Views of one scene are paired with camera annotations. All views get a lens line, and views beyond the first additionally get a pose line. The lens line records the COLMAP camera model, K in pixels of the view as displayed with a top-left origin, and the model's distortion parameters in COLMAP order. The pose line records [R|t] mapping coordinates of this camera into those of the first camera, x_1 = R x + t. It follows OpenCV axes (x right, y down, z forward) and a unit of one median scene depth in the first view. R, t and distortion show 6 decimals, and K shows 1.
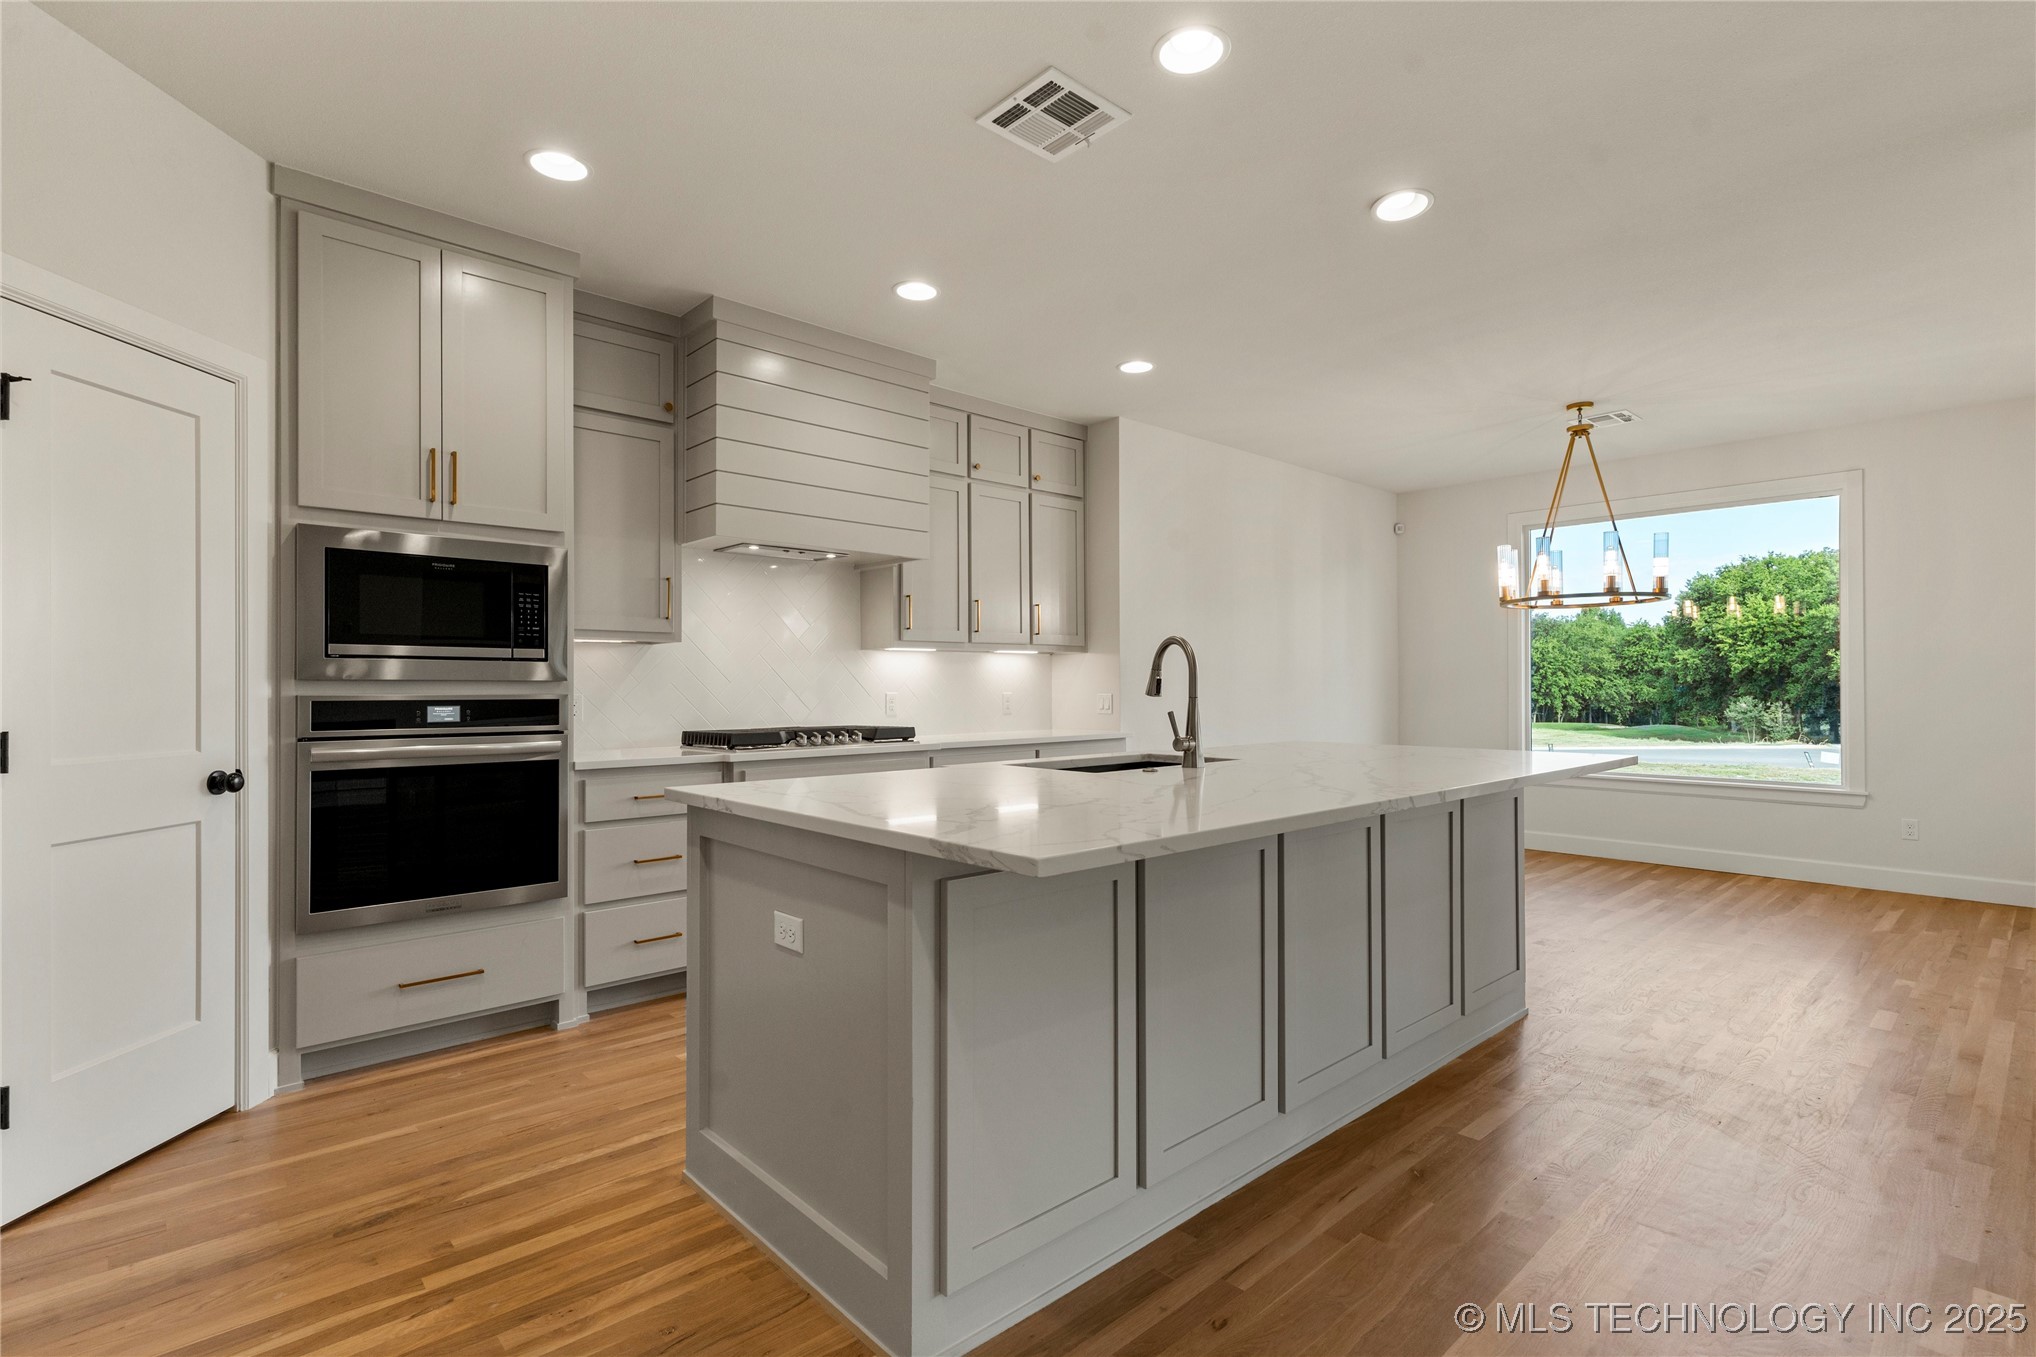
lens RADIAL K [[967.5, 0, 1014.8], [0, 967.5, 678.3], [0, 0, 1]] dist [0.003462, -0.000954]
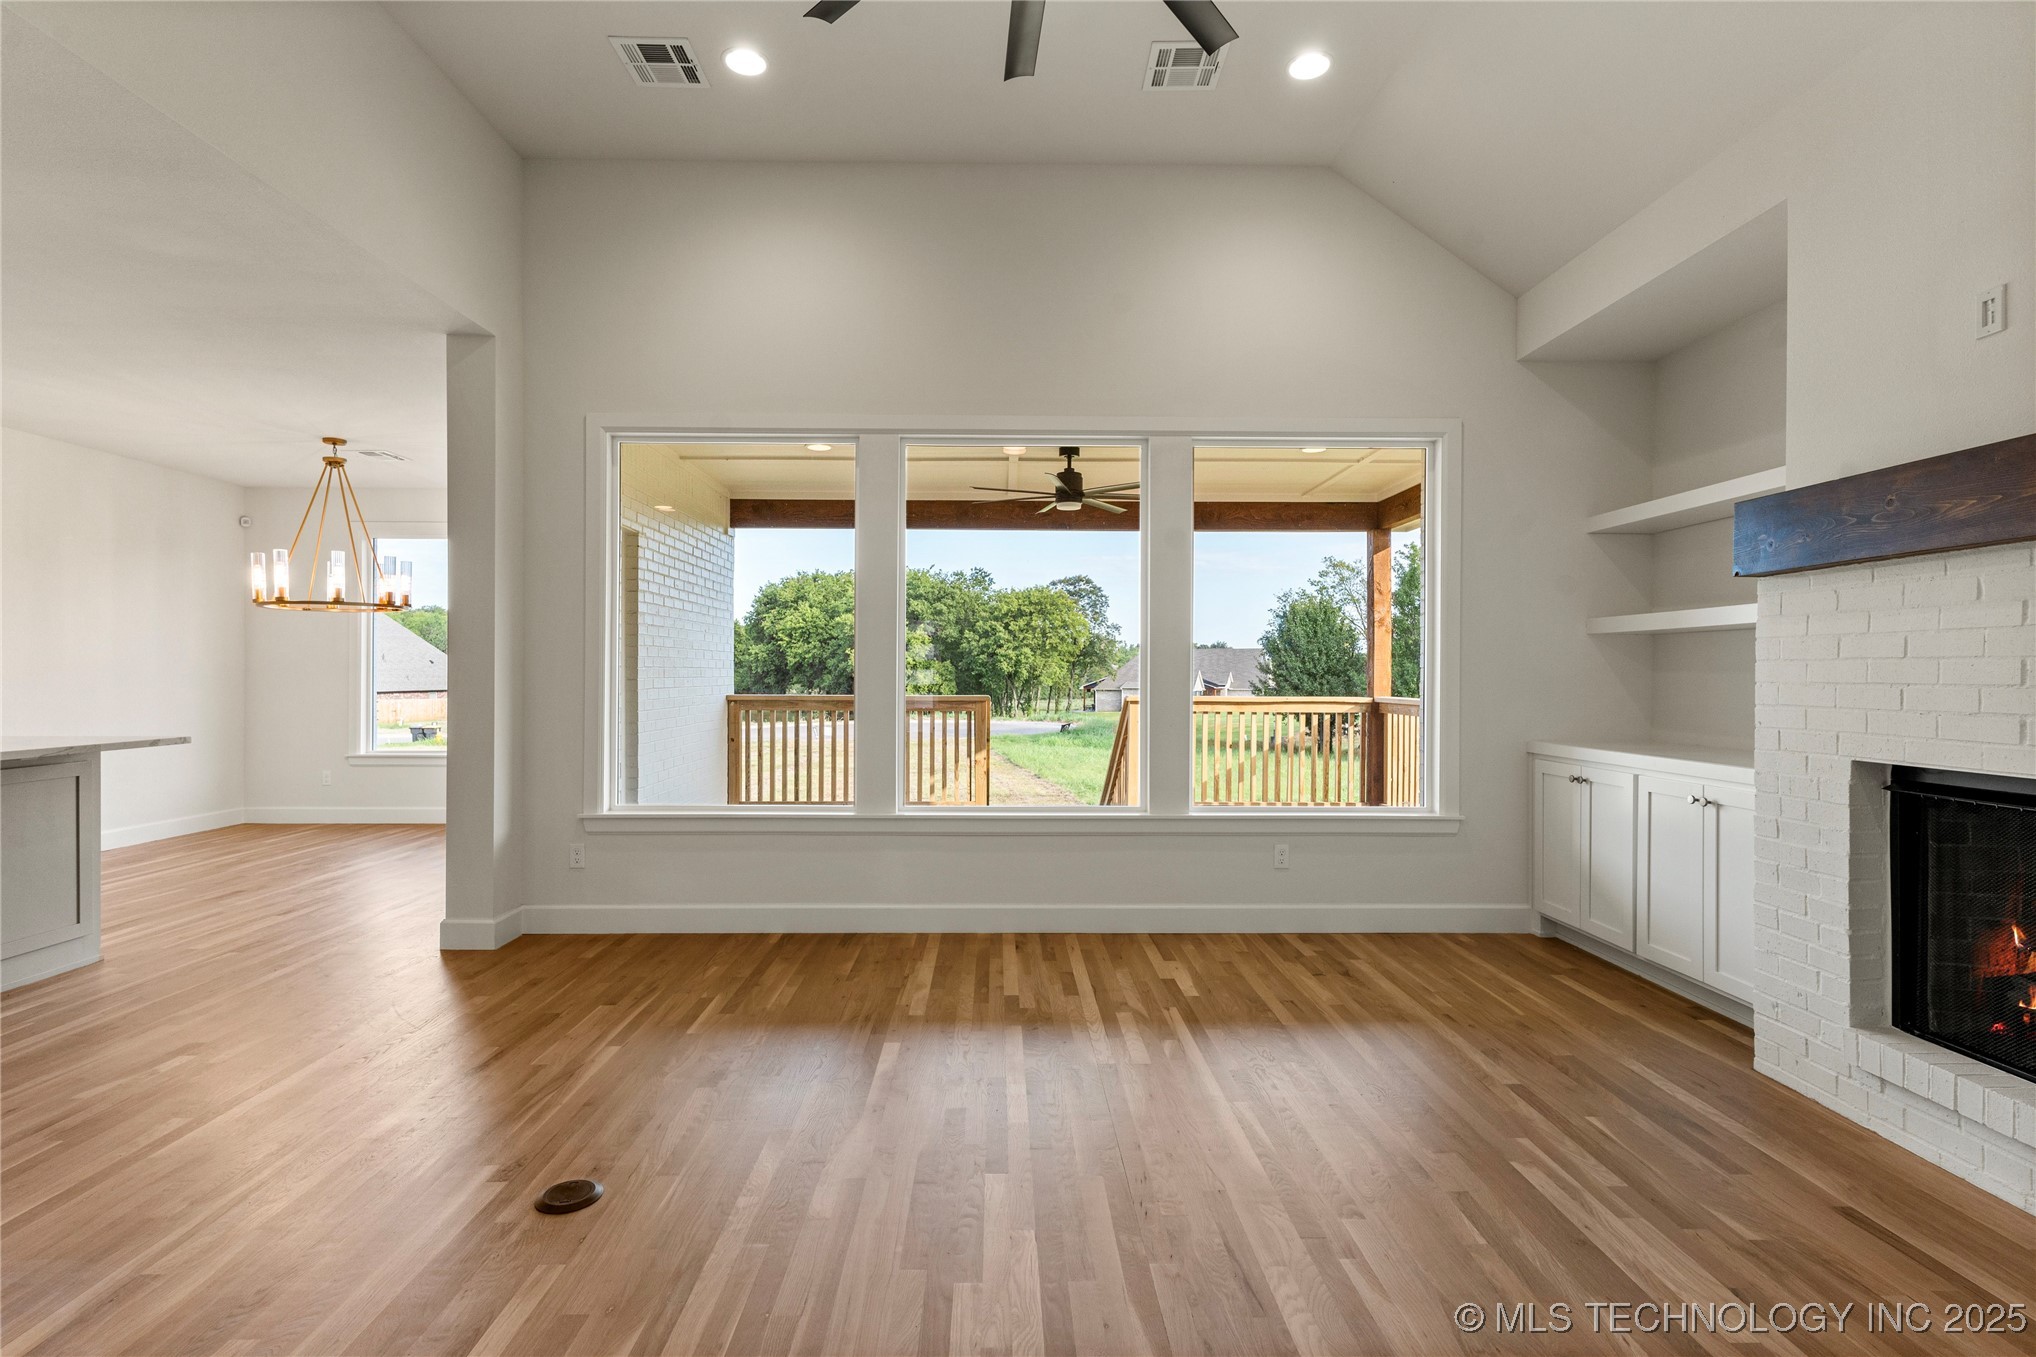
lens RADIAL K [[967.2, 0, 1012.0], [0, 967.2, 678.1], [0, 0, 1]] dist [0.006370, 0.000123]
pose [[0.665364, 0.003046, 0.746513, 0.391077], [-0.011811, 0.999909, 0.006447, -0.016389], [-0.746425, -0.013106, 0.665340, -0.606777]]
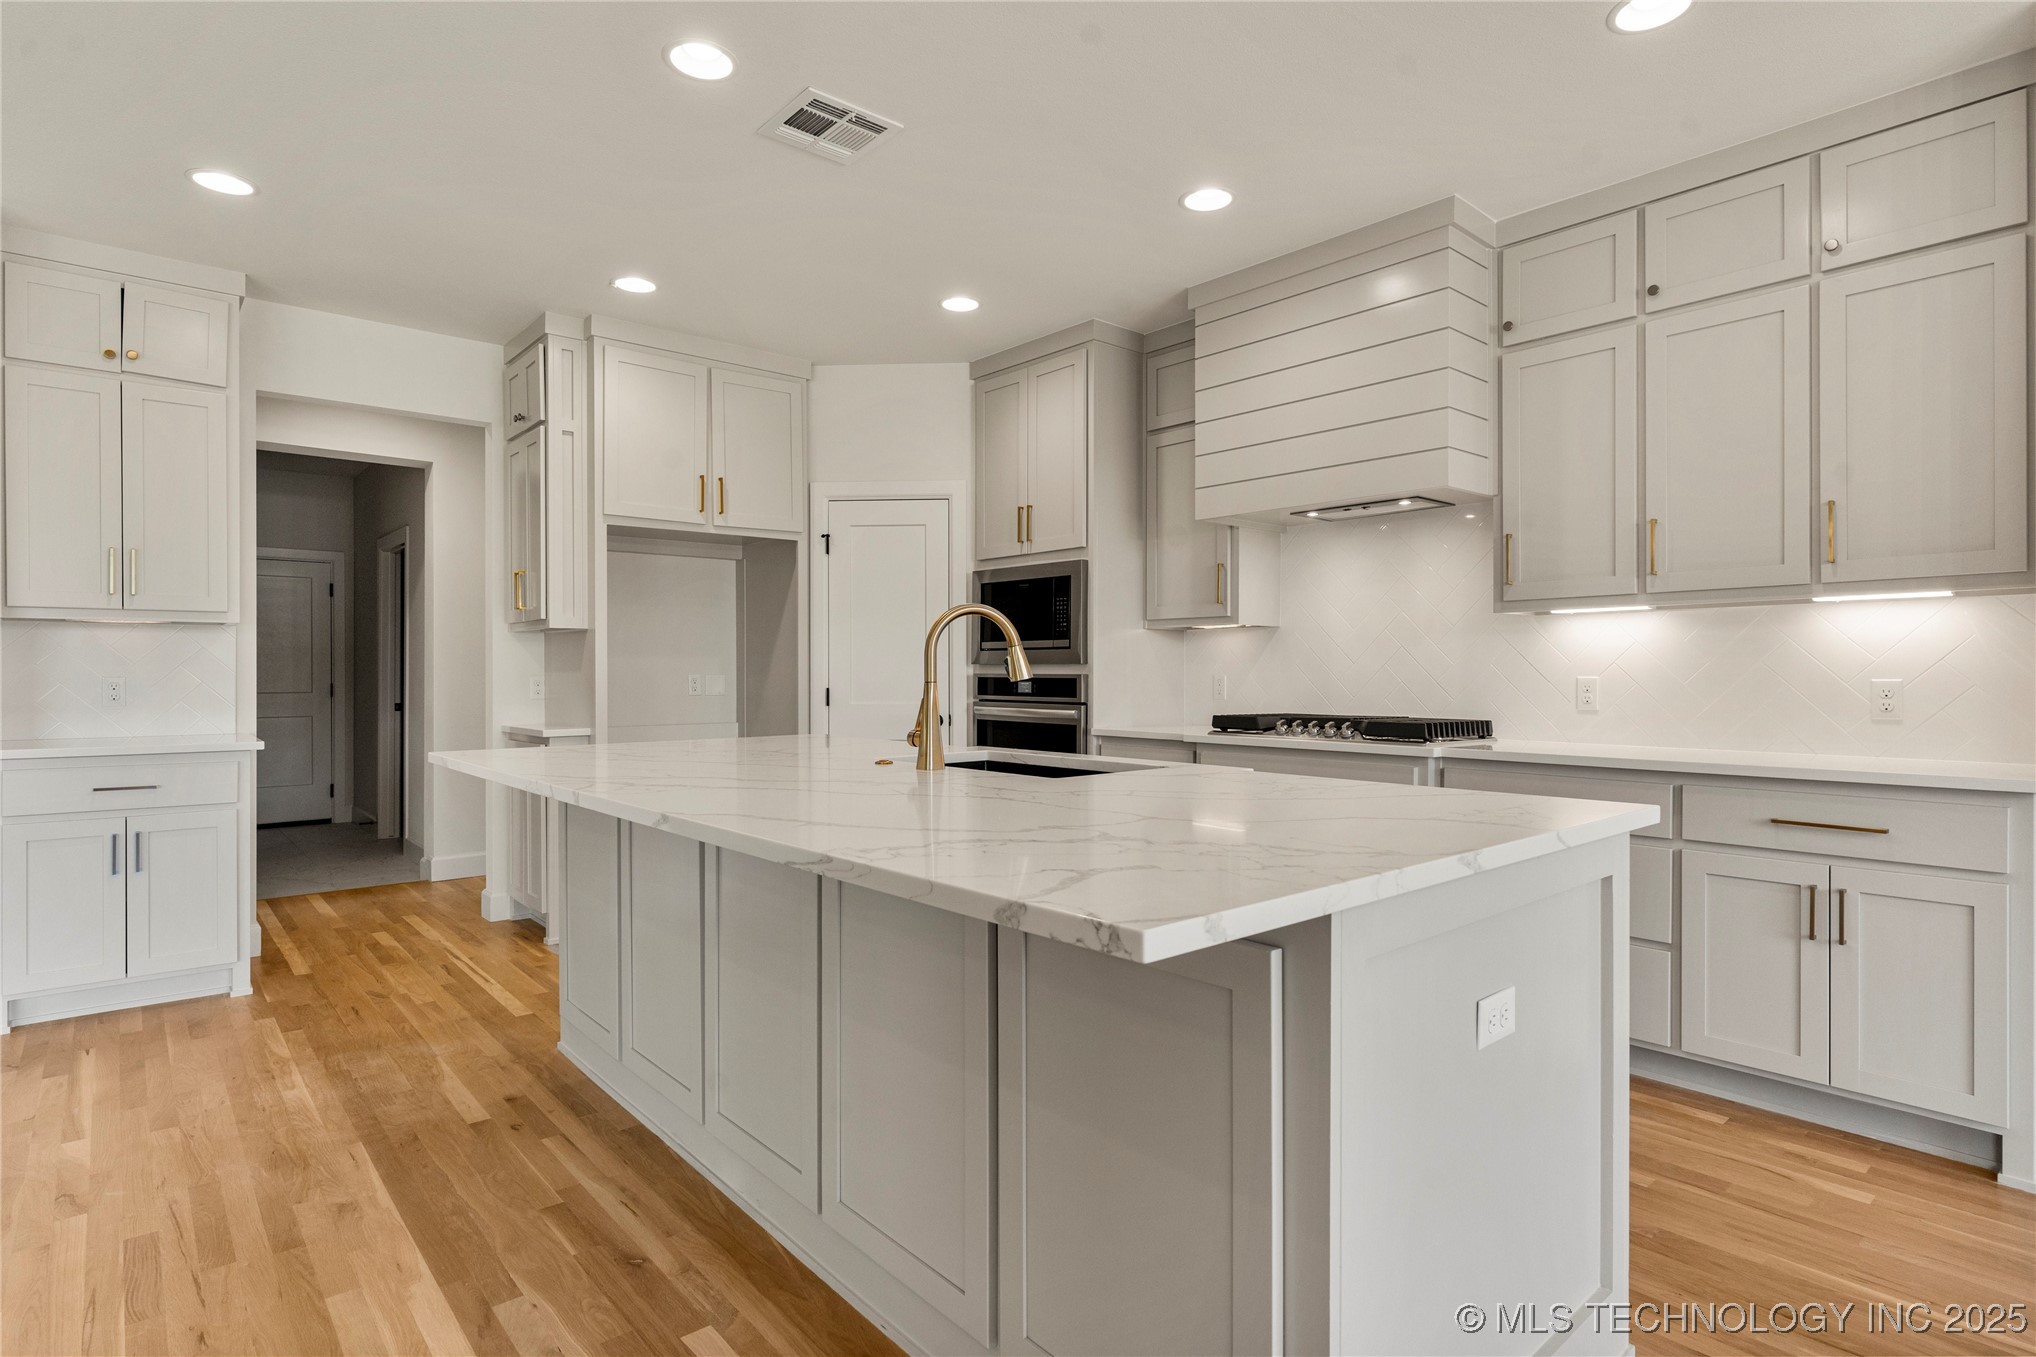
lens RADIAL K [[1041.7, 0, 1020.5], [0, 1041.7, 676.5], [0, 0, 1]] dist [-0.002342, -0.000352]
pose [[-0.029781, 0.006596, -0.999535, 0.886944], [0.011286, 0.999917, 0.006262, 0.009924], [0.999493, -0.011094, -0.029853, 0.938459]]
